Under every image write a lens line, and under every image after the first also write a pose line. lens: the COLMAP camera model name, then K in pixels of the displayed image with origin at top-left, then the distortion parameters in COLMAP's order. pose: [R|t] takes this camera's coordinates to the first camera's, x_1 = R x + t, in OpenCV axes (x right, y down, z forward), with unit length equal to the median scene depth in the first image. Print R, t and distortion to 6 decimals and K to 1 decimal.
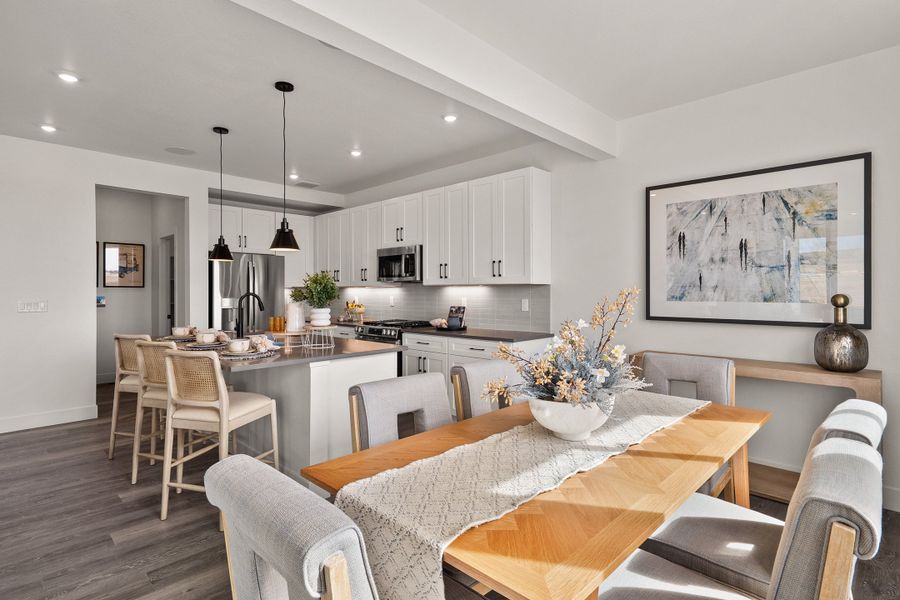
lens RADIAL K [[454.8, 0, 447.5], [0, 454.8, 292.0], [0, 0, 1]] dist [0.001162, 0.000589]
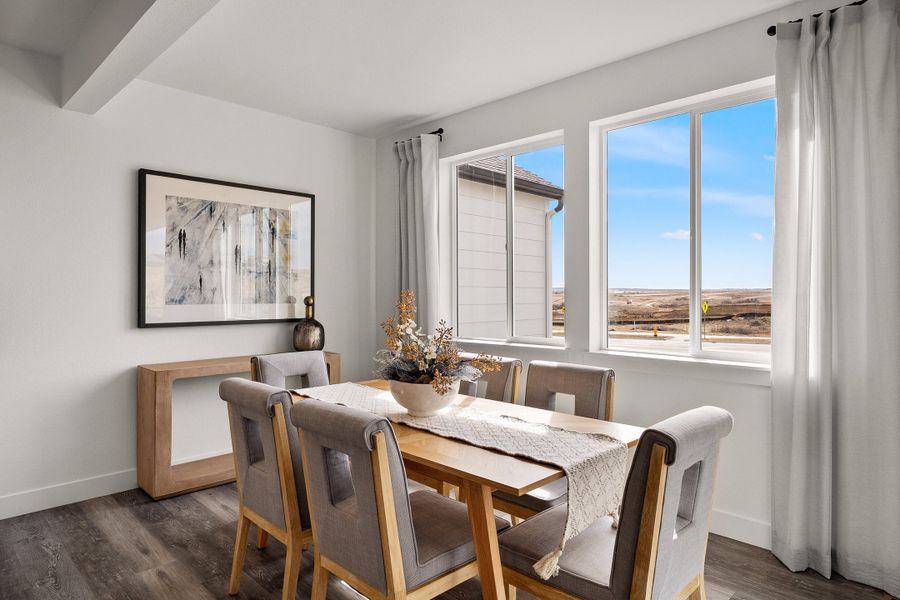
lens RADIAL K [[540.6, 0, 449.7], [0, 540.6, 290.6], [0, 0, 1]] dist [-0.001936, -0.000461]
pose [[-0.006325, 0.005471, 0.999965, -0.598216], [-0.001179, 0.999984, -0.005479, -0.002923], [-0.999979, -0.001214, -0.006319, 0.481715]]
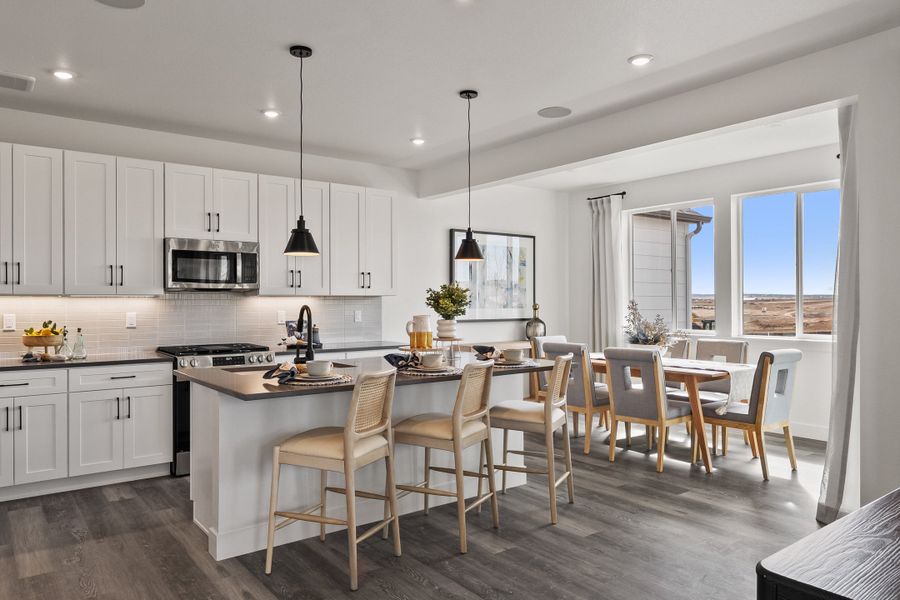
lens RADIAL K [[621.9, 0, 450.0], [0, 621.9, 300.0], [0, 0, 1]] dist [0.000190, -0.000753]
pose [[0.138350, 0.002585, 0.990380, -1.598306], [0.002946, 0.999991, -0.003021, -0.003386], [-0.990379, 0.003335, 0.138341, 0.806164]]
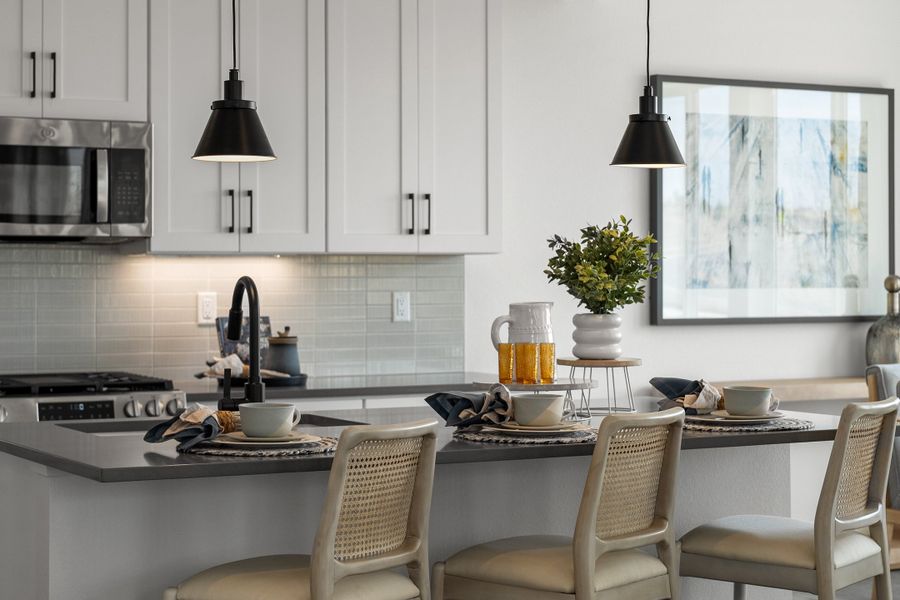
lens RADIAL K [[1875.8, 0, 450.3], [0, 1875.8, 229.1], [0, 0, 1]] dist [-0.020722, 0.034359]
pose [[0.289094, 0.021339, 0.957063, -1.855596], [0.002188, 0.999734, -0.022952, -0.001361], [-0.957298, 0.008729, 0.288971, 0.653804]]
